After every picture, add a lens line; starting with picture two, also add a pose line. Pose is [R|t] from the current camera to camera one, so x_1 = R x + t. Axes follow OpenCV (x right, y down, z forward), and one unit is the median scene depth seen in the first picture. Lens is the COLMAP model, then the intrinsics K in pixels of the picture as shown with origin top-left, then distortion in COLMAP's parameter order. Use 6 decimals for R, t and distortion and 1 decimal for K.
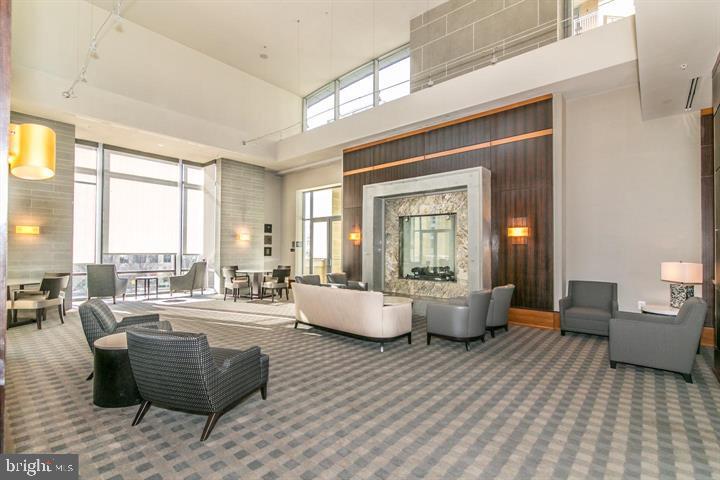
lens RADIAL K [[333.9, 0, 361.1], [0, 333.9, 242.7], [0, 0, 1]] dist [-0.004913, -0.000224]
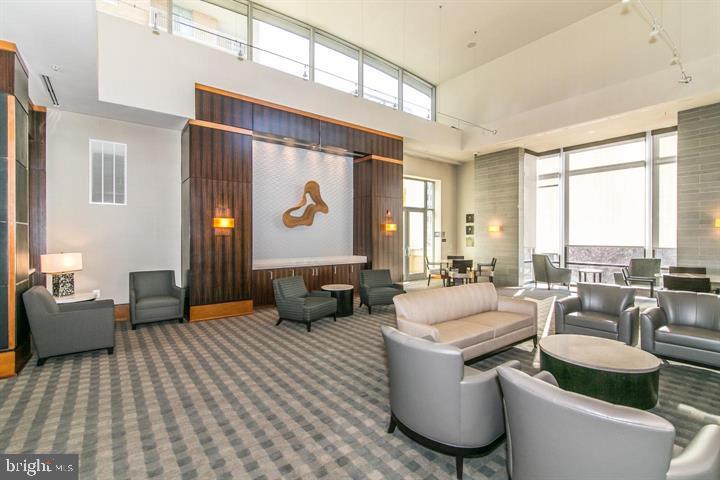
lens RADIAL K [[333.9, 0, 361.3], [0, 333.9, 241.5], [0, 0, 1]] dist [-0.004913, -0.000224]
pose [[-0.203929, -0.000304, -0.978986, 0.470739], [0.014660, 0.999887, -0.003364, 0.014528], [0.978876, -0.015038, -0.203902, 0.552036]]
